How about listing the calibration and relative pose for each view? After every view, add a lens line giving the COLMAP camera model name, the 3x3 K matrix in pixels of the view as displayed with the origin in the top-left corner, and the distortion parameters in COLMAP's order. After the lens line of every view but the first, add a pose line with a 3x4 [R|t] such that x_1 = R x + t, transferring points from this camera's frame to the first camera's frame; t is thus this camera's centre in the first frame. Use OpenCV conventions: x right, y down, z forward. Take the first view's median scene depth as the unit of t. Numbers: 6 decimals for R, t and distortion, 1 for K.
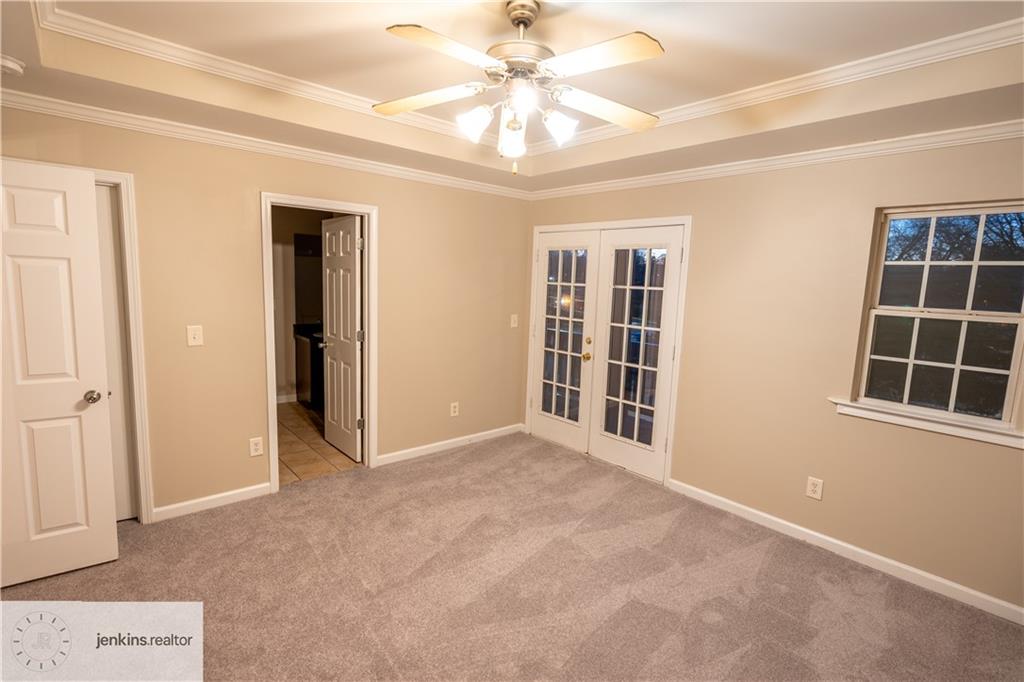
lens RADIAL K [[466.6, 0, 511.2], [0, 466.6, 337.8], [0, 0, 1]] dist [-0.017490, 0.004857]
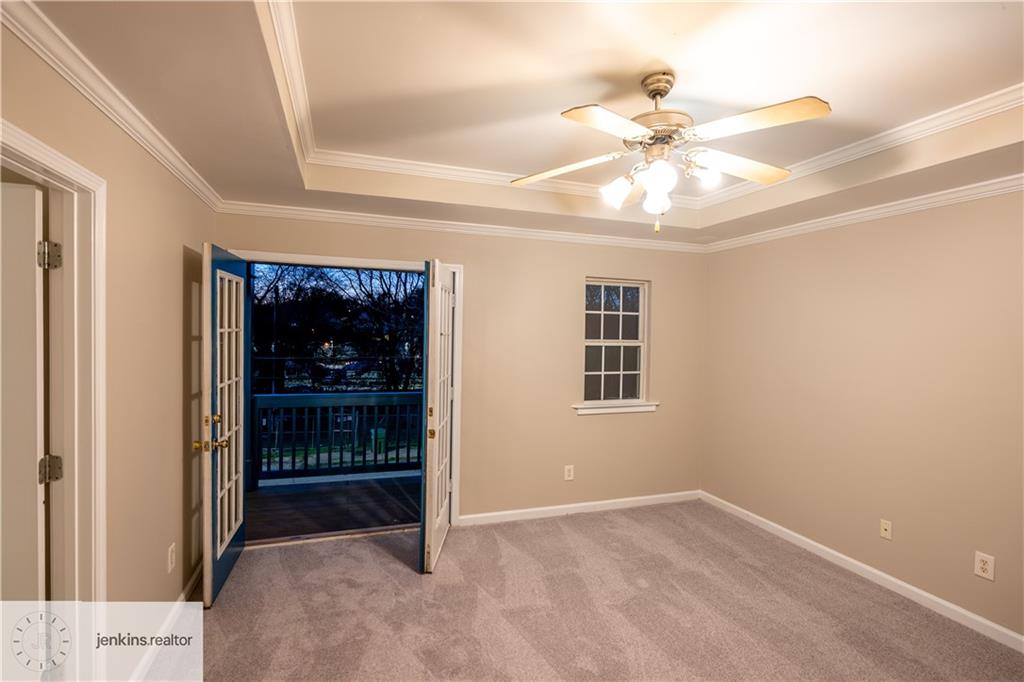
lens RADIAL K [[466.6, 0, 505.5], [0, 466.6, 342.6], [0, 0, 1]] dist [-0.017490, 0.004857]
pose [[0.412244, -0.055226, 0.909398, -0.560479], [0.111736, 0.993691, 0.009694, -0.081186], [-0.904196, 0.097616, 0.415814, 0.467409]]
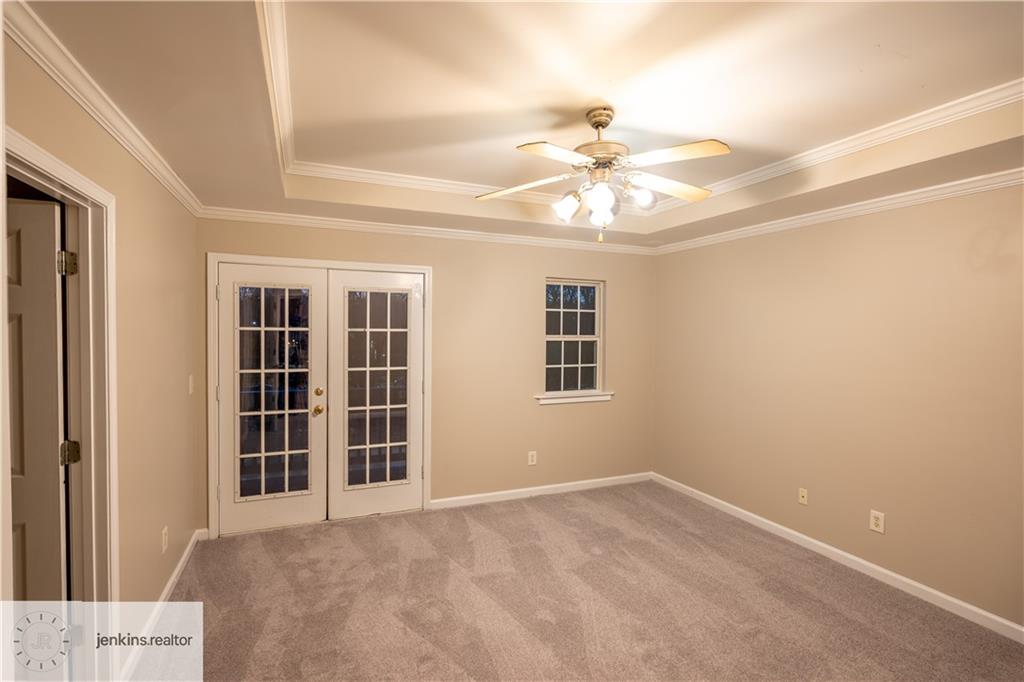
lens RADIAL K [[466.6, 0, 503.4], [0, 466.6, 340.5], [0, 0, 1]] dist [-0.017490, 0.004857]
pose [[0.350248, -0.060512, 0.934700, -0.642879], [0.120100, 0.992575, 0.019255, -0.078987], [-0.928925, 0.105513, 0.354915, 0.430193]]
